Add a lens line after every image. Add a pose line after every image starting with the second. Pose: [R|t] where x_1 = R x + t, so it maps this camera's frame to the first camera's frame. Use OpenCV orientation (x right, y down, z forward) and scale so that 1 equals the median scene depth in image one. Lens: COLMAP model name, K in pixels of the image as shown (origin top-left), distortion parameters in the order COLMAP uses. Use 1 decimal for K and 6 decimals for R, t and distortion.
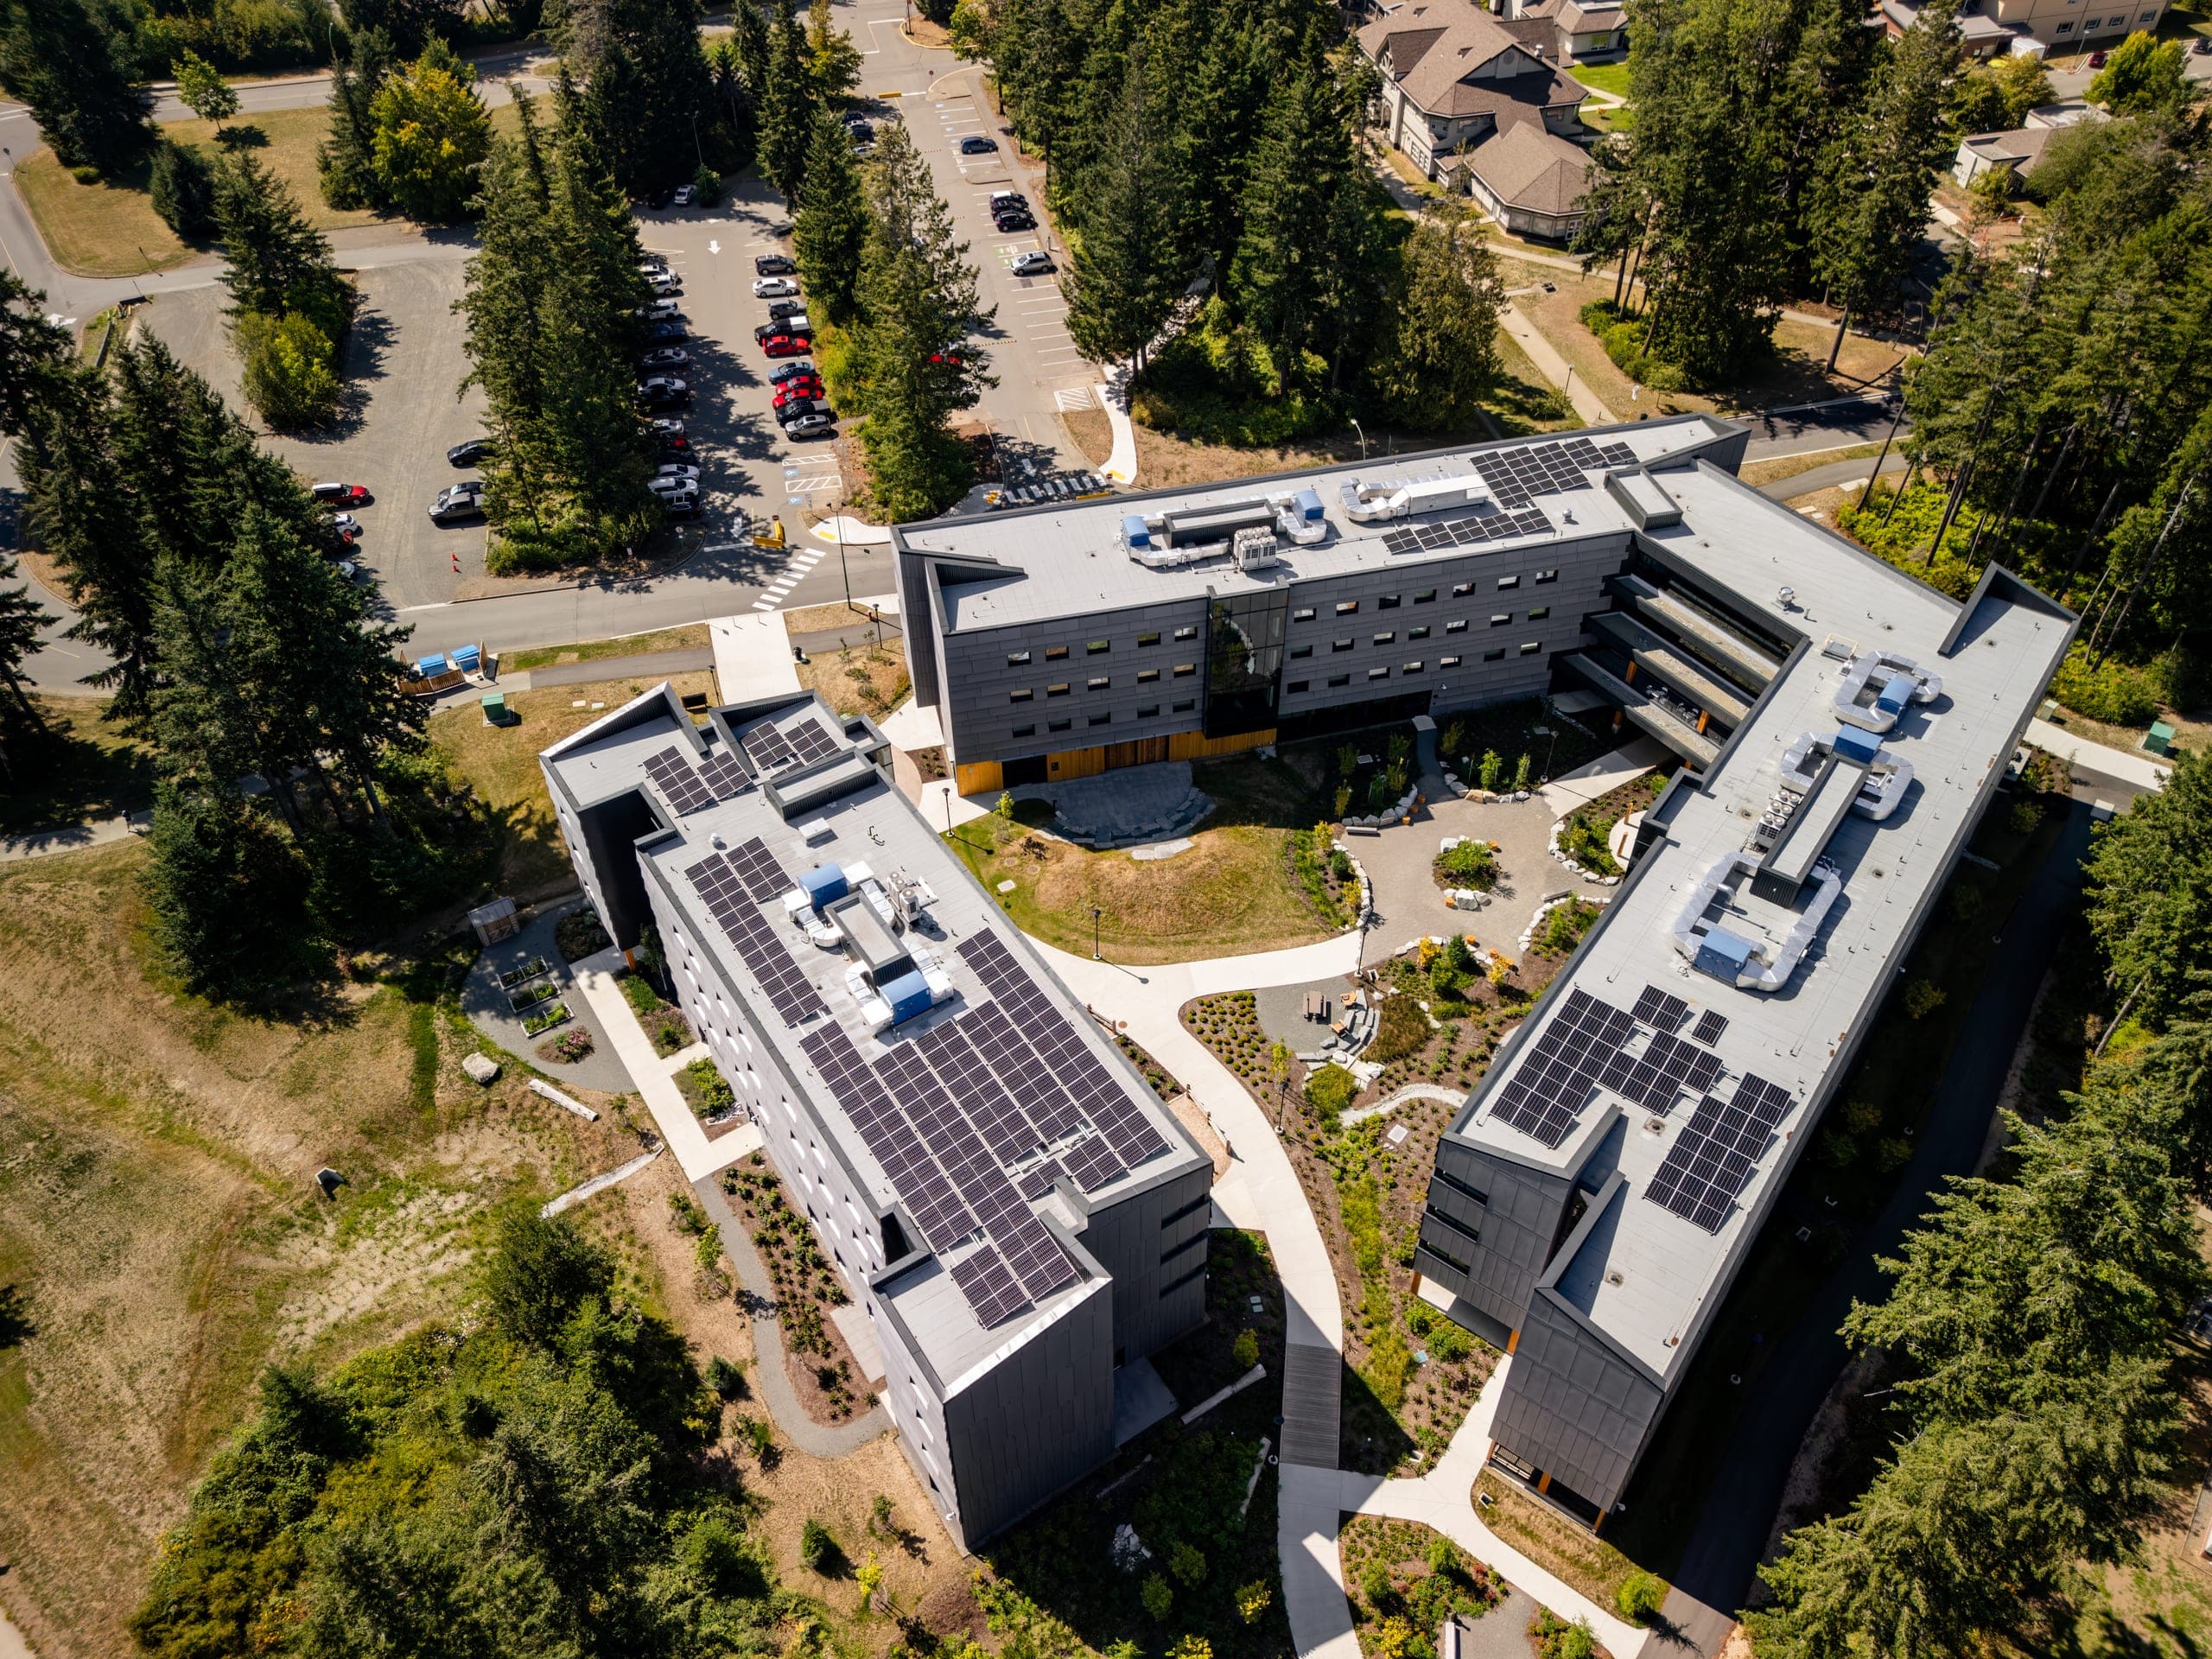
lens RADIAL K [[1633.1, 0, 1108.9], [0, 1633.1, 822.7], [0, 0, 1]] dist [0.047776, -0.029986]
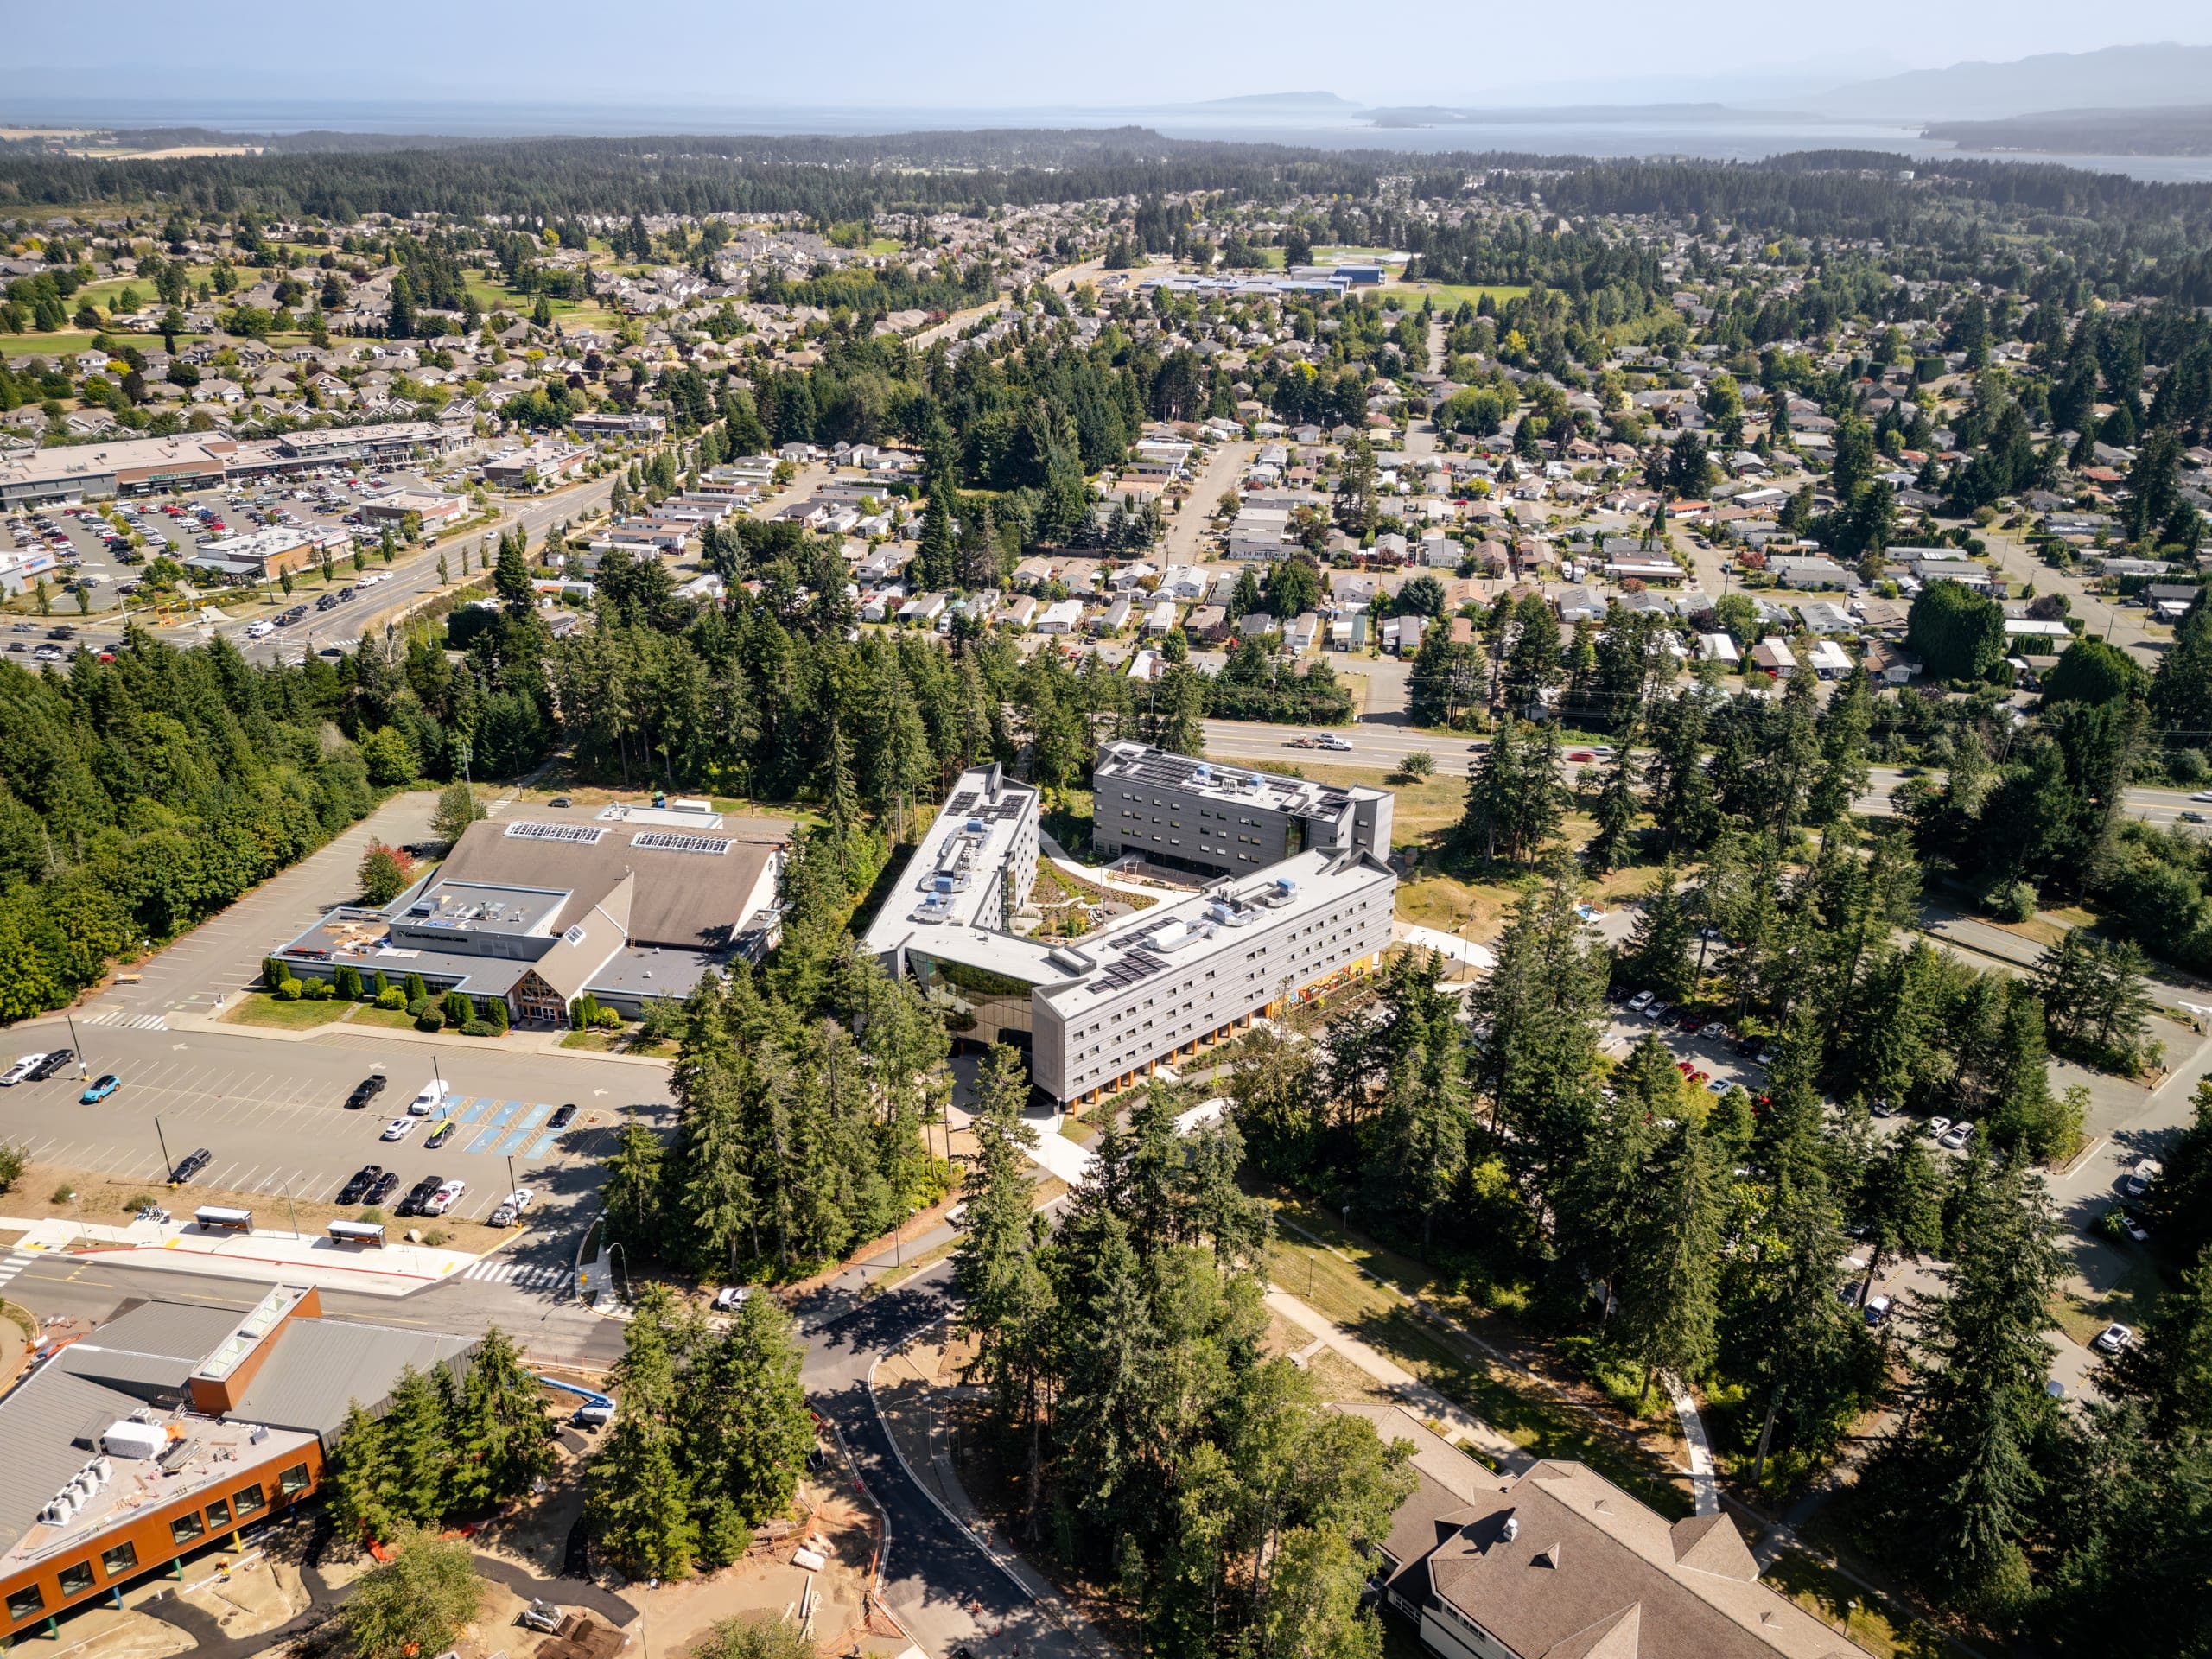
lens RADIAL K [[1611.0, 0, 1112.7], [0, 1611.0, 820.8], [0, 0, 1]] dist [0.106591, -0.201835]
pose [[-0.876926, 0.193924, -0.439765, 1.190628], [-0.333010, 0.414610, 0.846879, -2.044321], [0.346561, 0.889096, -0.299004, 1.623986]]
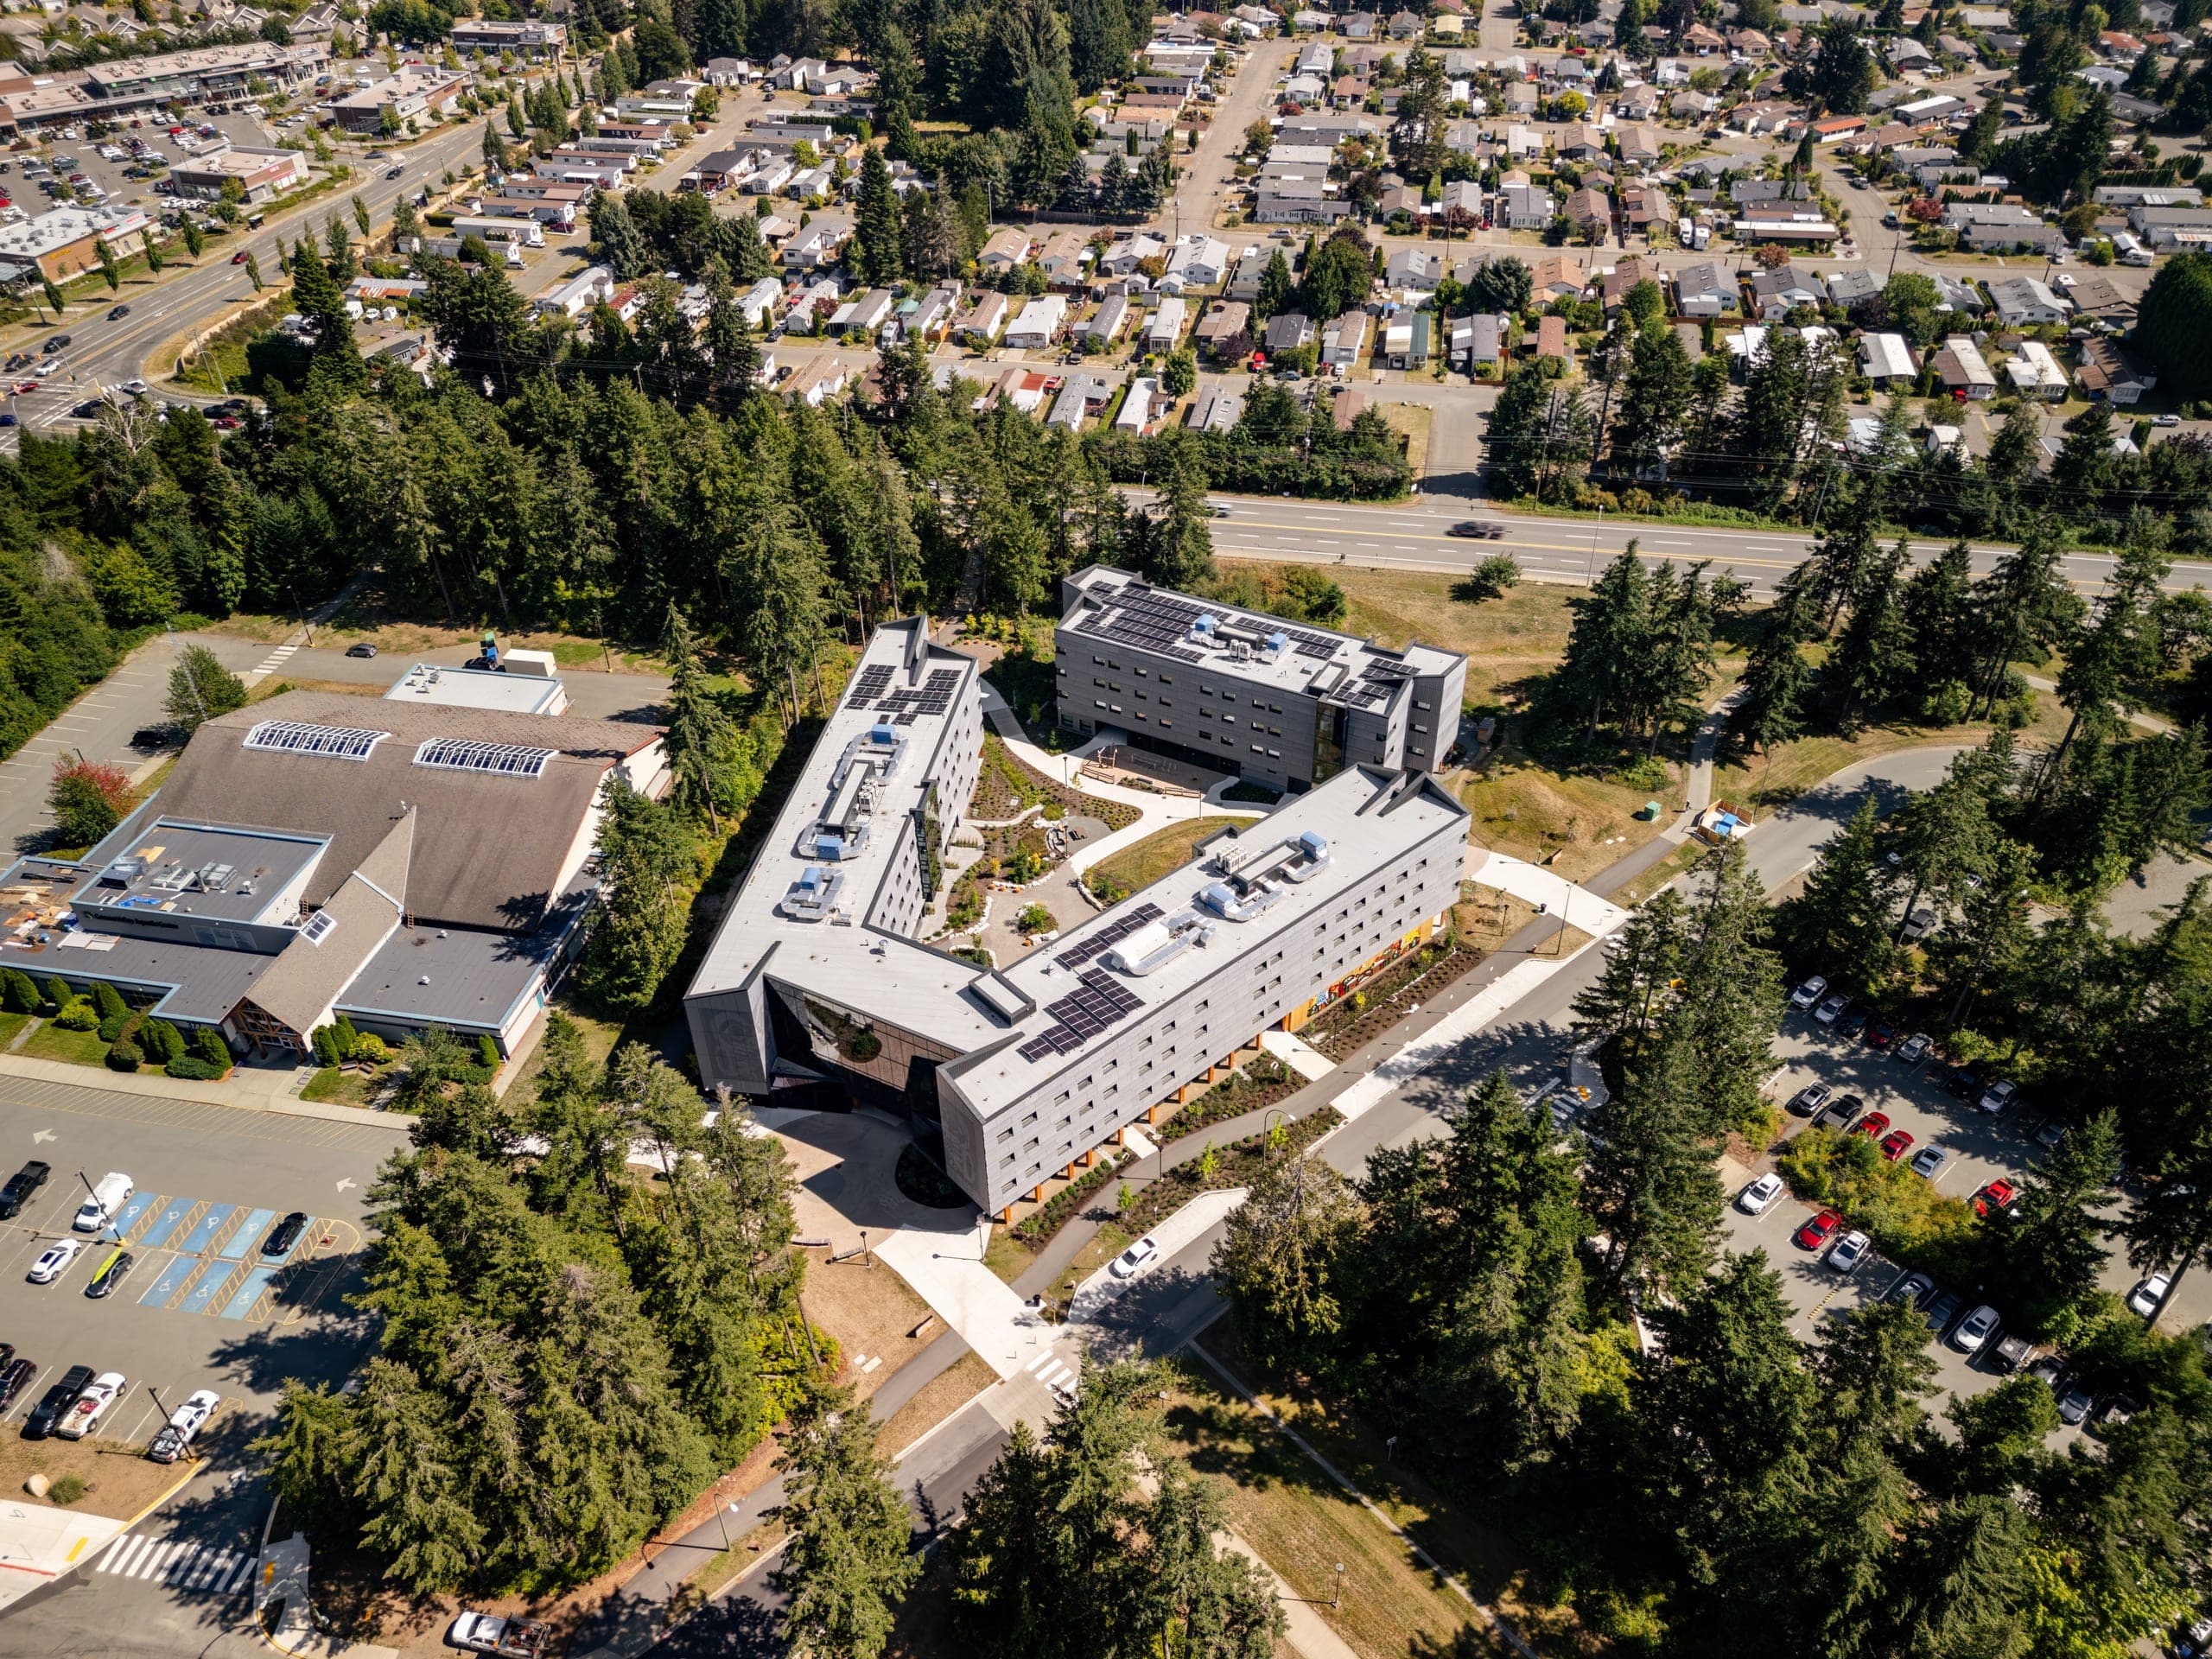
lens RADIAL K [[1623.0, 0, 1109.6], [0, 1623.0, 821.3], [0, 0, 1]] dist [0.084603, -0.088062]
pose [[-0.883120, 0.301400, -0.359524, 0.756724], [-0.306767, 0.208824, 0.928594, -1.614952], [0.354956, 0.930350, -0.091957, 1.175710]]
